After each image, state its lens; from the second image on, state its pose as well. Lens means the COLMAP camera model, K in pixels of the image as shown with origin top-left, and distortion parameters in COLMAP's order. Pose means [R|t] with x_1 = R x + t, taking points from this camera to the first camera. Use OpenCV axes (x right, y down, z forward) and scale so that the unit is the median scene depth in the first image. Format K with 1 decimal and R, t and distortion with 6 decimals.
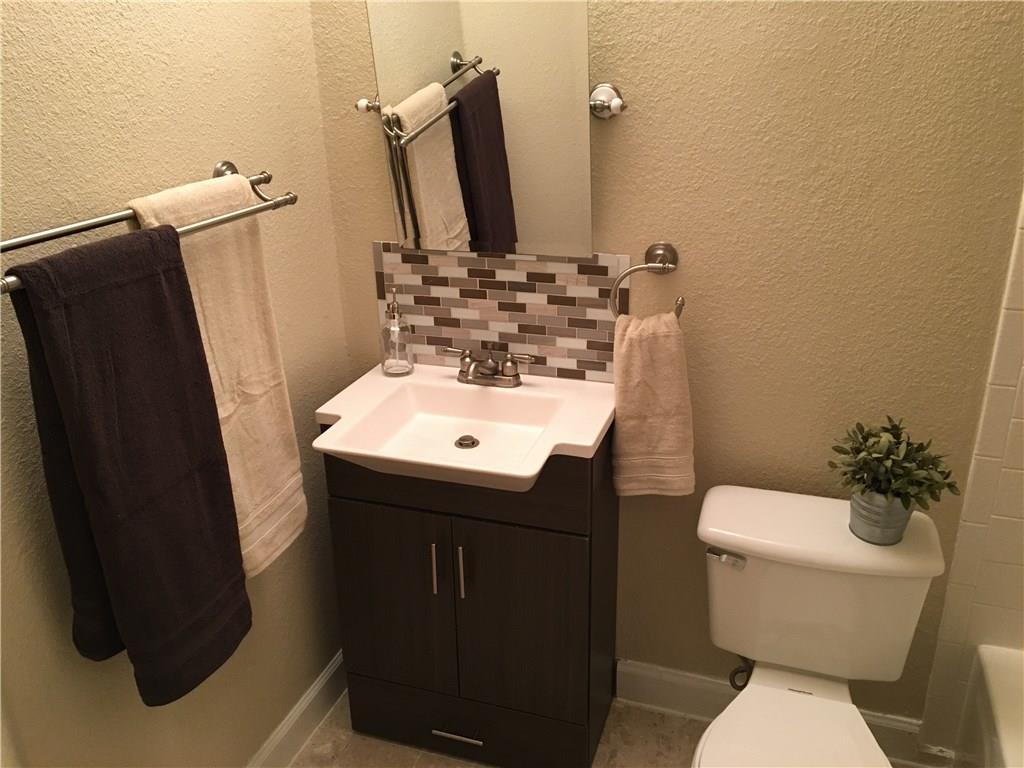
lens RADIAL K [[855.0, 0, 508.7], [0, 855.0, 389.3], [0, 0, 1]] dist [0.091627, -0.128215]
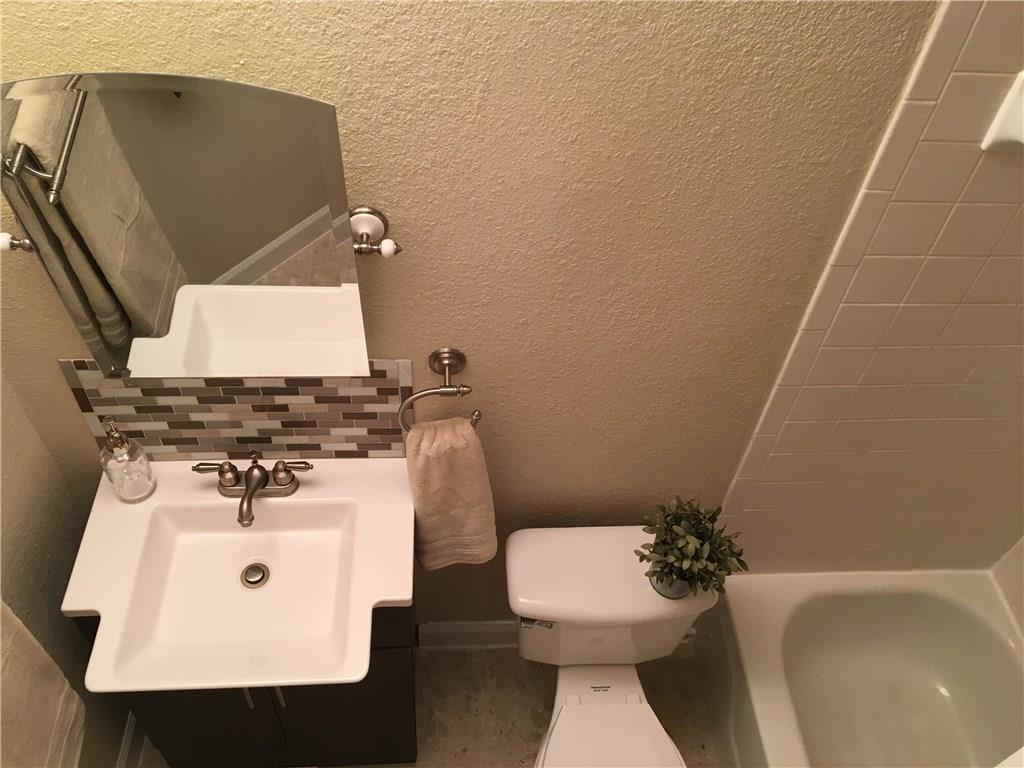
lens RADIAL K [[855.0, 0, 510.5], [0, 855.0, 388.3], [0, 0, 1]] dist [0.091627, -0.128215]
pose [[0.918982, -0.234057, 0.317316, -0.047308], [0.066213, 0.884935, 0.460983, -0.535077], [-0.388700, -0.402625, 0.828737, 0.243583]]
